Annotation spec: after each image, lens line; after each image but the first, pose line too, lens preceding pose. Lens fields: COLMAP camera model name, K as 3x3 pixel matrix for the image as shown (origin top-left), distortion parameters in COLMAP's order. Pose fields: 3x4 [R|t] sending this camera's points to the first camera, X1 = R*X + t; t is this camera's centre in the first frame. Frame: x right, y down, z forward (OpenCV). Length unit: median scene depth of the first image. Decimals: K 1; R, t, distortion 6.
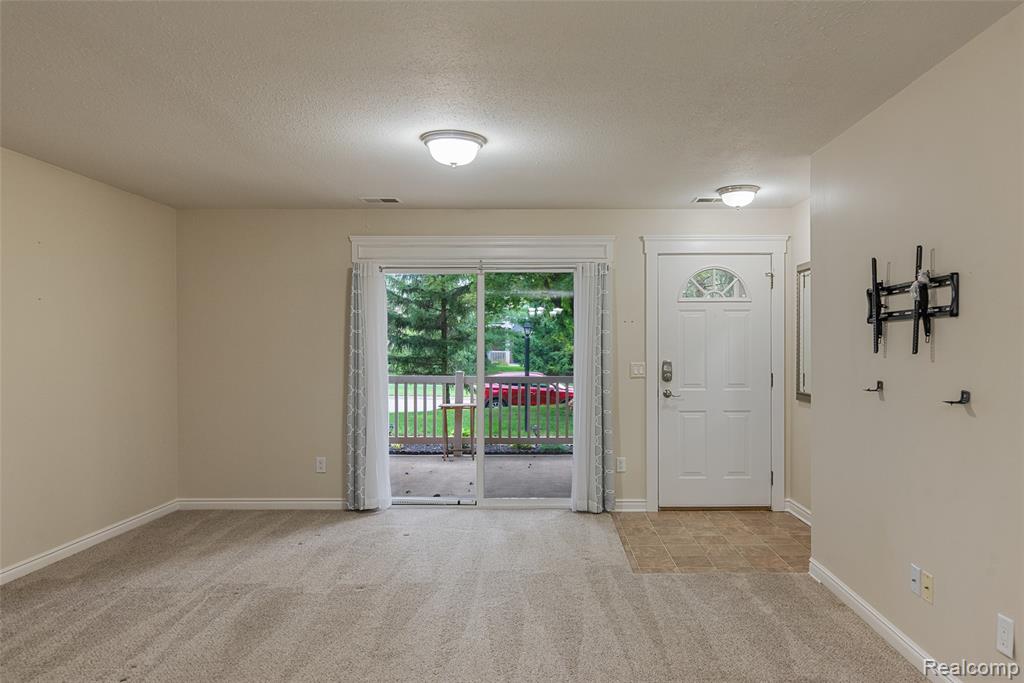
lens RADIAL K [[679.8, 0, 557.2], [0, 679.8, 358.1], [0, 0, 1]] dist [0.003122, 0.004535]
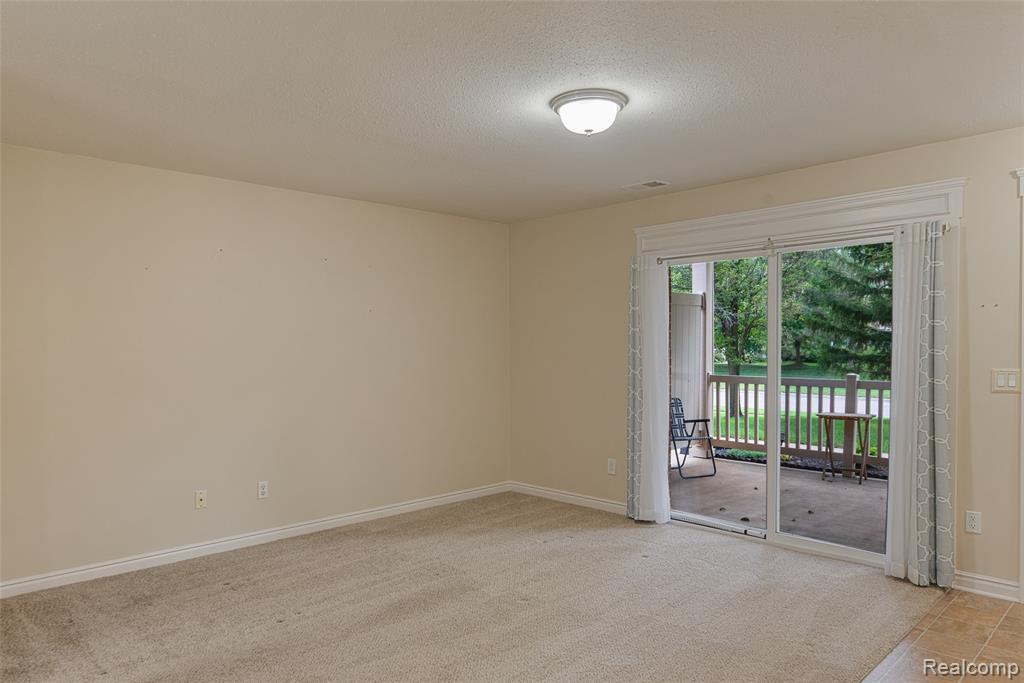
lens RADIAL K [[679.8, 0, 517.3], [0, 679.8, 363.2], [0, 0, 1]] dist [0.003122, 0.004535]
pose [[0.703670, 0.013974, -0.710389, 0.257098], [-0.006055, 0.999888, 0.013672, -0.004677], [0.710501, -0.005319, 0.703676, 0.221098]]
